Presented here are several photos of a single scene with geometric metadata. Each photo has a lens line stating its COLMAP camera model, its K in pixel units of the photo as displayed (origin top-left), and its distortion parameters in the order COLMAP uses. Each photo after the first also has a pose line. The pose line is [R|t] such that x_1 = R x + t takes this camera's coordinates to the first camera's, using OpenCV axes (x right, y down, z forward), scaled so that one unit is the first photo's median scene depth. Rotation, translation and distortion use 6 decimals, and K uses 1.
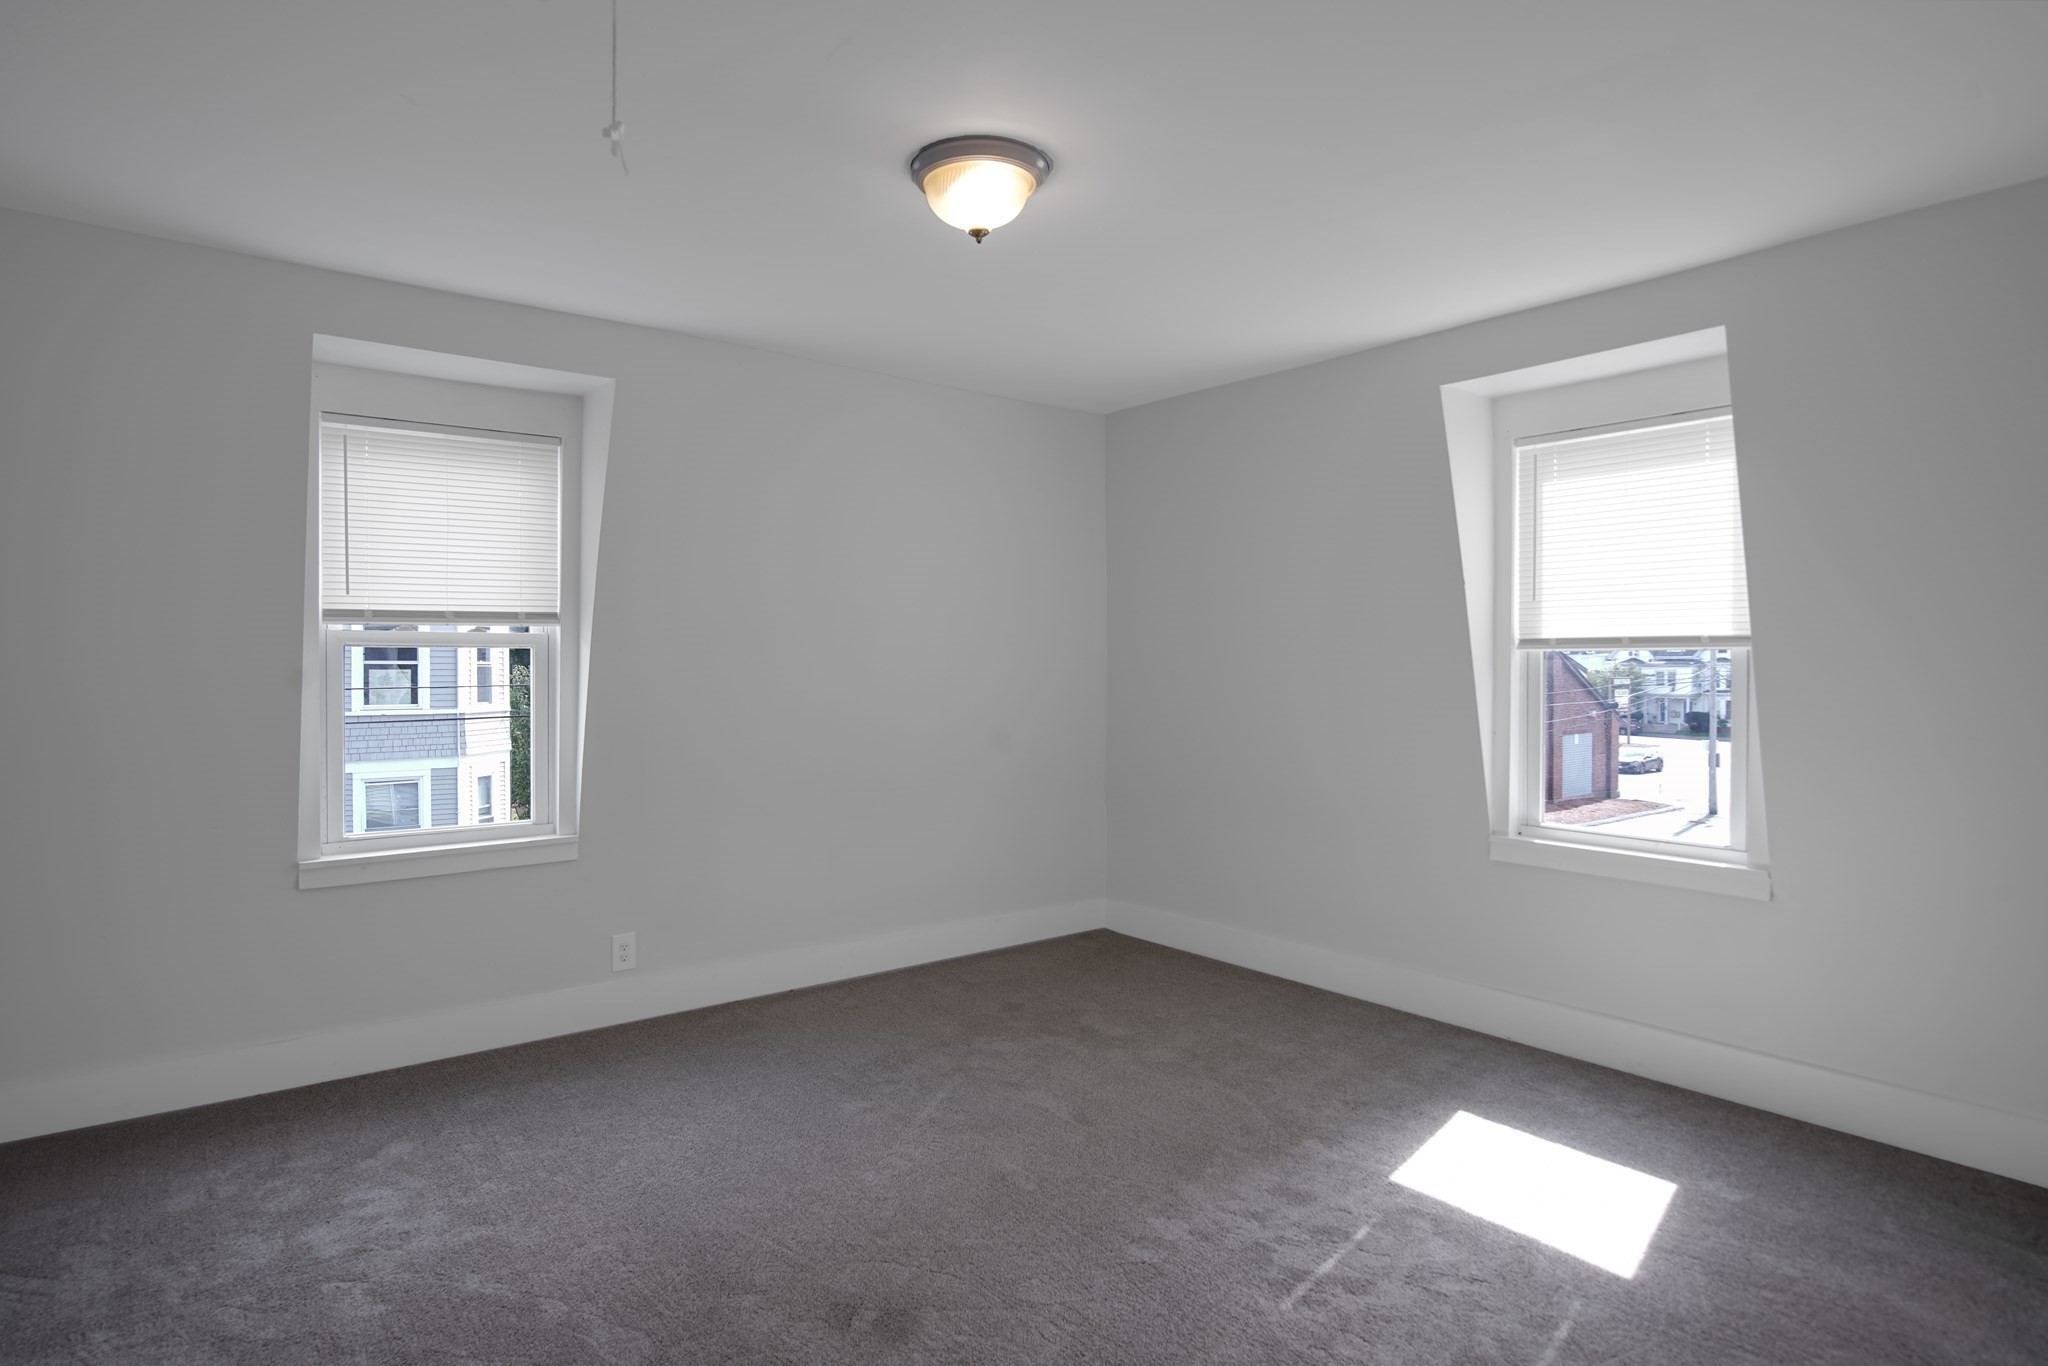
lens RADIAL K [[1115.4, 0, 967.1], [0, 1115.4, 682.3], [0, 0, 1]] dist [-0.050063, 0.032782]
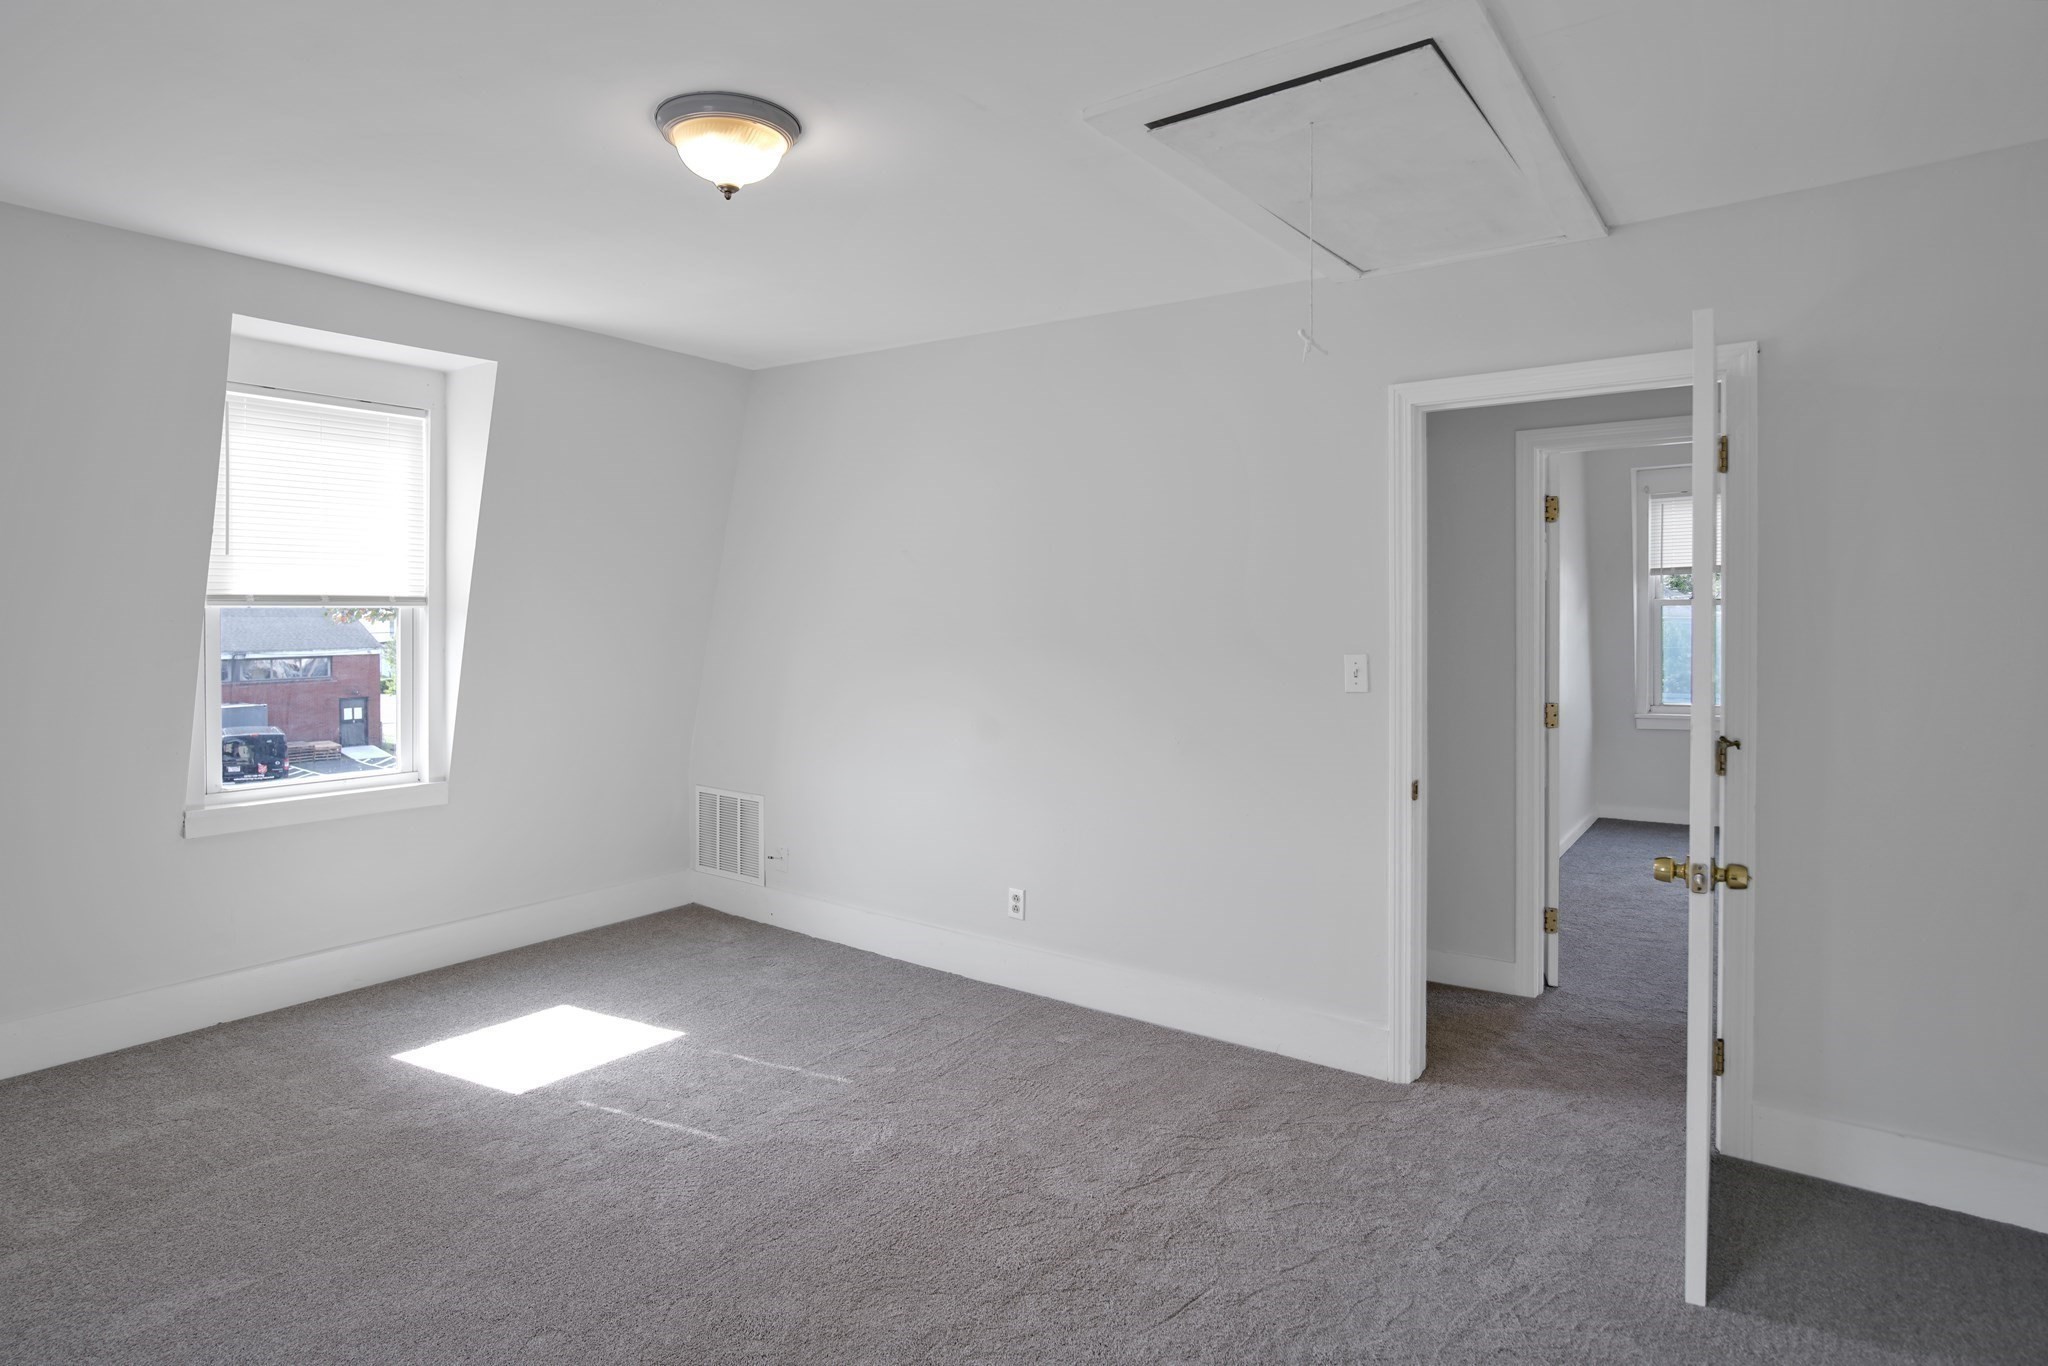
lens RADIAL K [[1082.3, 0, 1019.9], [0, 1082.3, 629.0], [0, 0, 1]] dist [-0.003650, -0.000048]
pose [[-0.290153, -0.010992, 0.956917, -0.631333], [0.016996, 0.999717, 0.016637, -0.014208], [-0.956829, 0.021091, -0.289884, 0.673318]]
